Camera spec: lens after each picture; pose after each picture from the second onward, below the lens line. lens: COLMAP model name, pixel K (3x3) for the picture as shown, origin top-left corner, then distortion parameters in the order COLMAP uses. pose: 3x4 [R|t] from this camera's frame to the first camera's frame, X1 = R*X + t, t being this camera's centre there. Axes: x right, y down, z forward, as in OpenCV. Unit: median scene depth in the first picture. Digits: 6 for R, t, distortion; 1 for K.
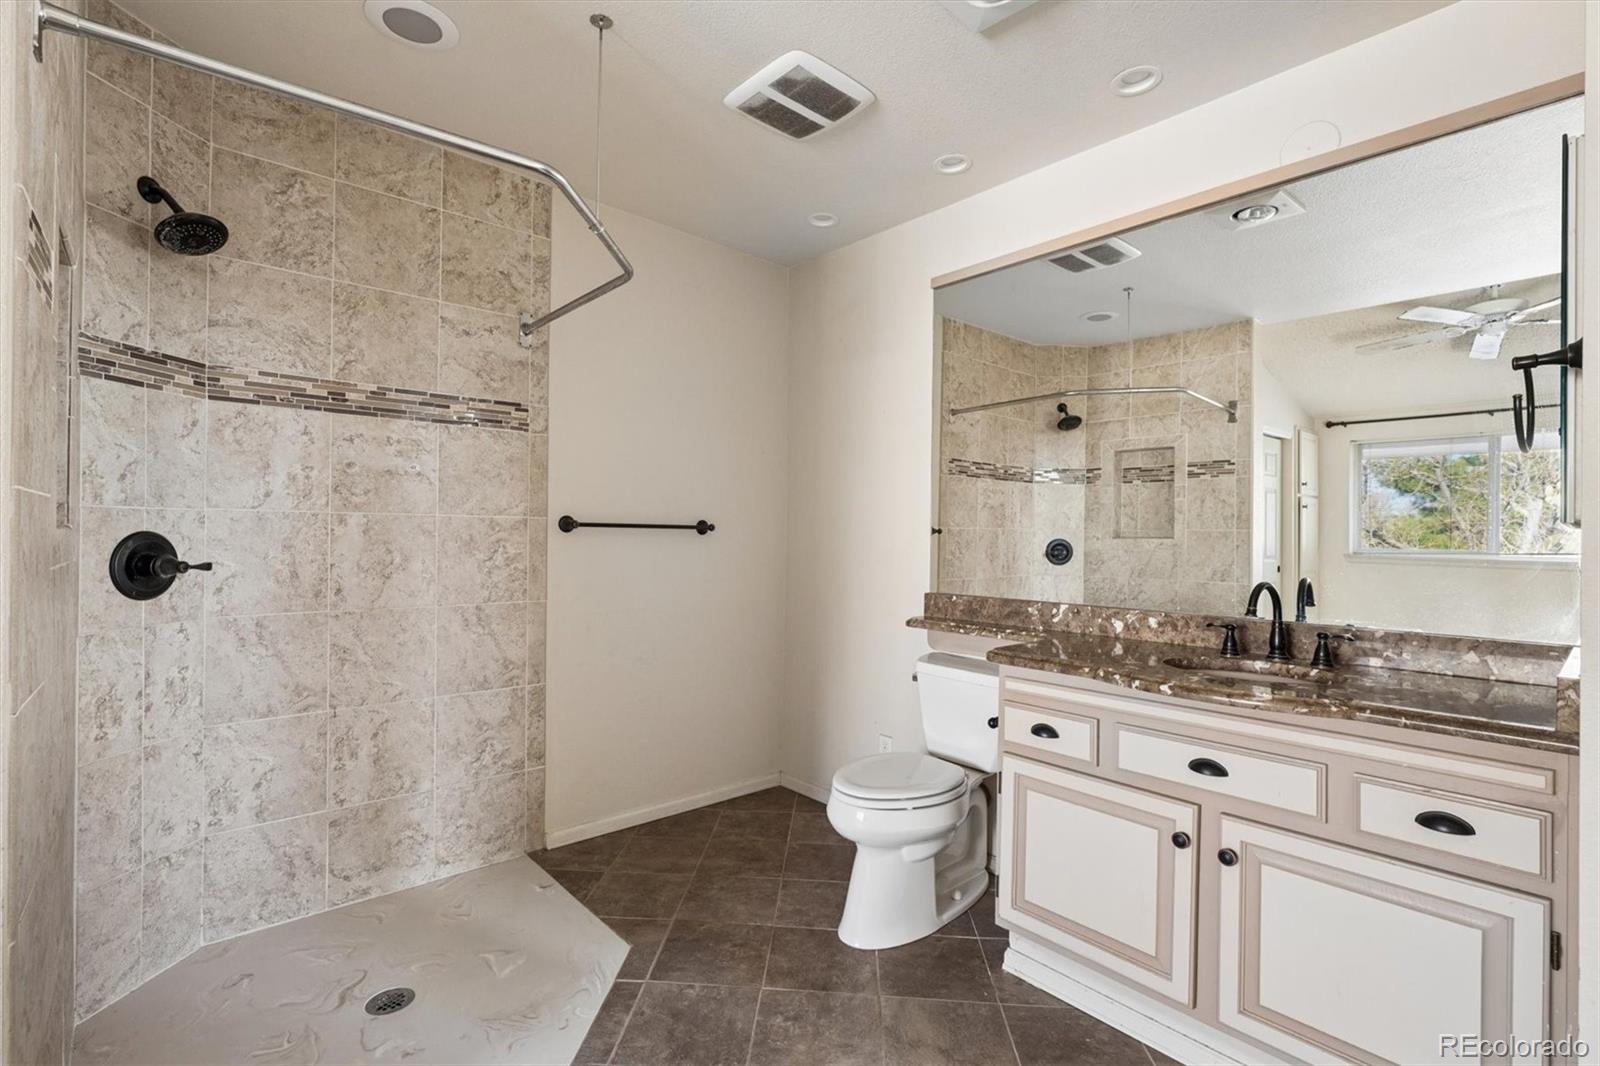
lens RADIAL K [[744.3, 0, 794.9], [0, 744.3, 530.4], [0, 0, 1]] dist [0.002662, 0.000039]
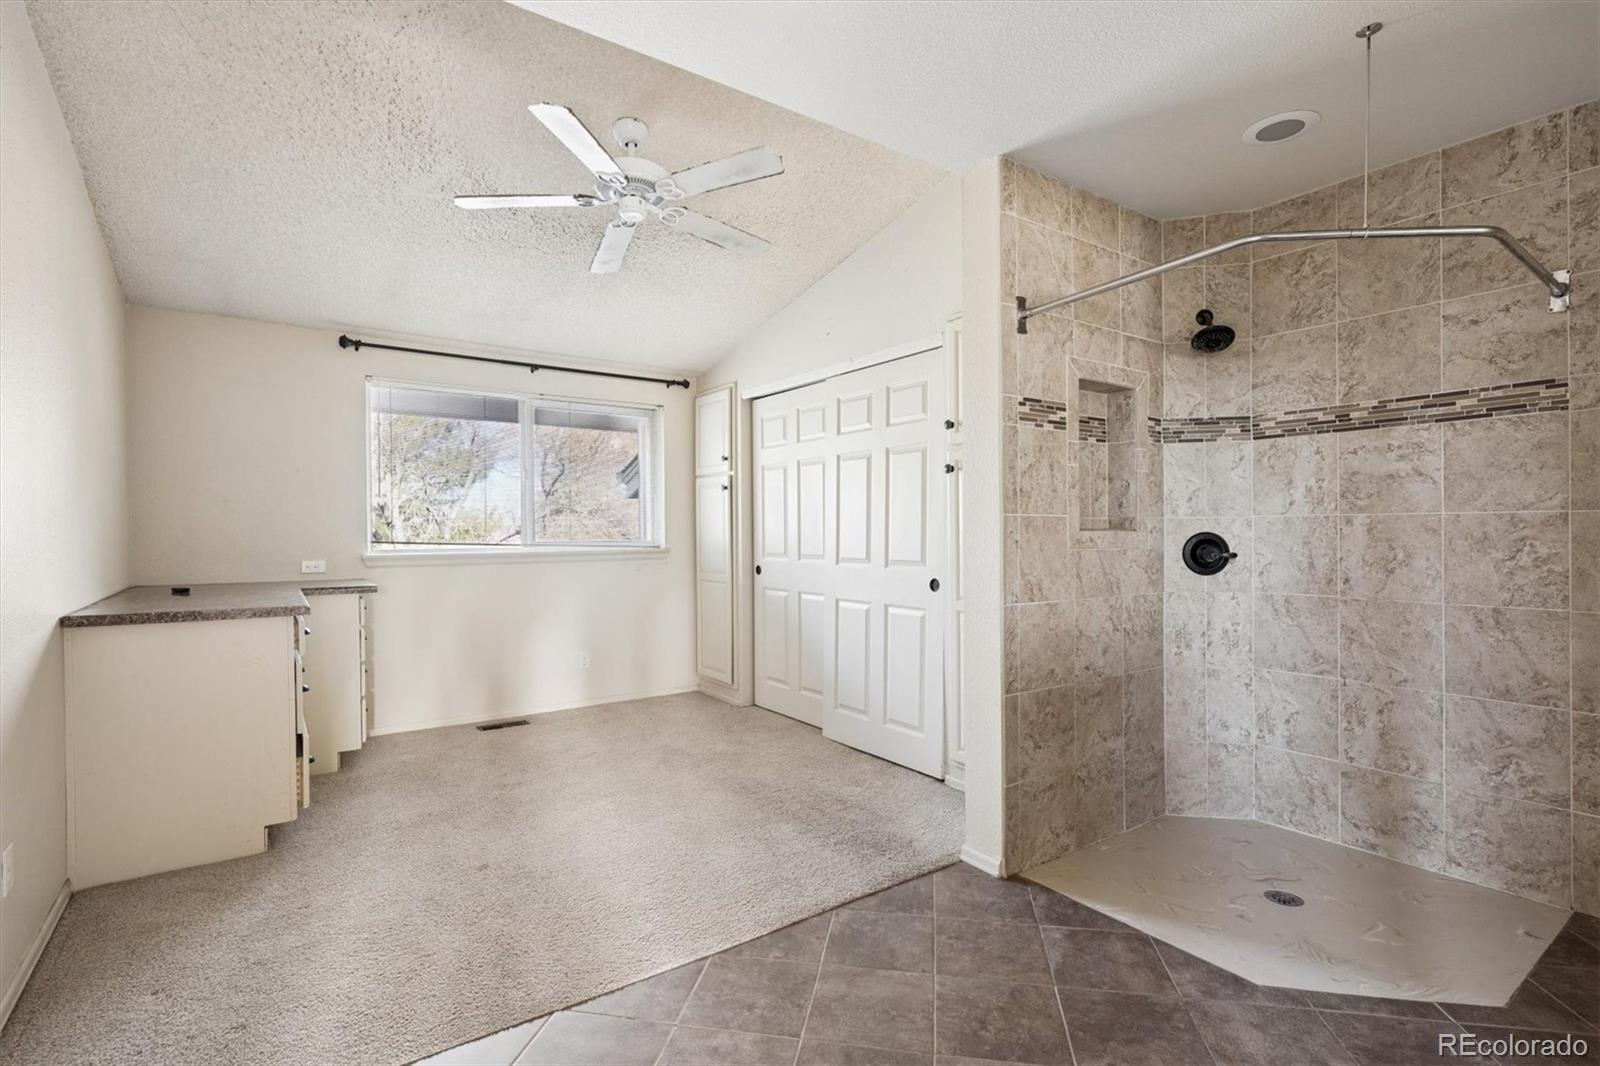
lens RADIAL K [[744.3, 0, 787.8], [0, 744.3, 530.9], [0, 0, 1]] dist [0.002662, 0.000039]
pose [[-0.128160, -0.014039, -0.991654, 0.683691], [0.006294, 0.999868, -0.014969, 0.014002], [0.991733, -0.008160, -0.128055, 0.266620]]
